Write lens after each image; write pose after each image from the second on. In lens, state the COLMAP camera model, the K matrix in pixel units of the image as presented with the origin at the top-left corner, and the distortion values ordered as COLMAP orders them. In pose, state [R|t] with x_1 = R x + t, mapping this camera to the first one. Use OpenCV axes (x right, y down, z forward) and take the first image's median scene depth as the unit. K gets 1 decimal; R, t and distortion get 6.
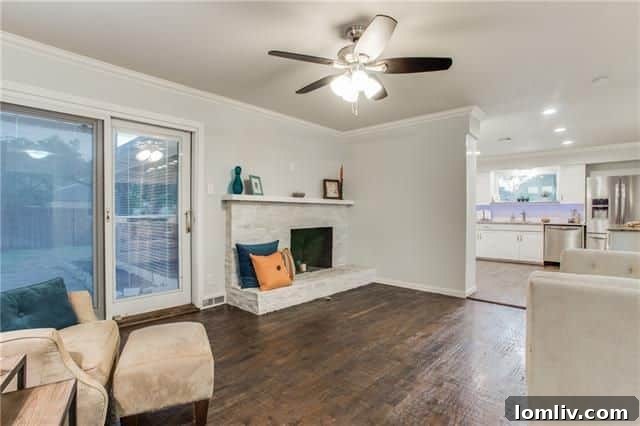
lens RADIAL K [[310.8, 0, 319.8], [0, 310.8, 215.2], [0, 0, 1]] dist [-0.022035, 0.001671]
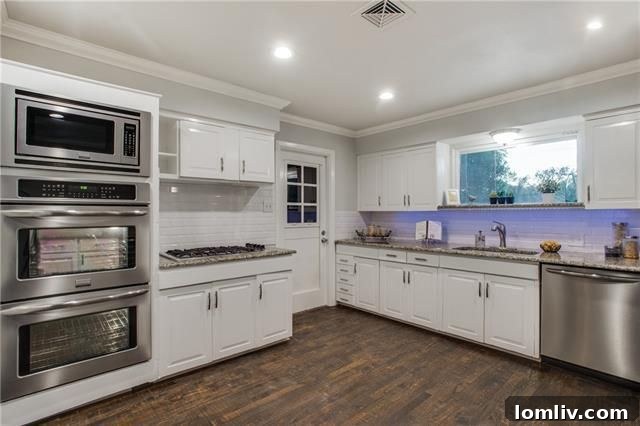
lens RADIAL K [[310.8, 0, 320.6], [0, 310.8, 211.6], [0, 0, 1]] dist [-0.022035, 0.001671]
pose [[0.996475, -0.001174, -0.083888, 0.544186], [-0.000156, 0.999875, -0.015840, -0.031572], [0.083896, 0.015797, 0.996349, 0.658056]]
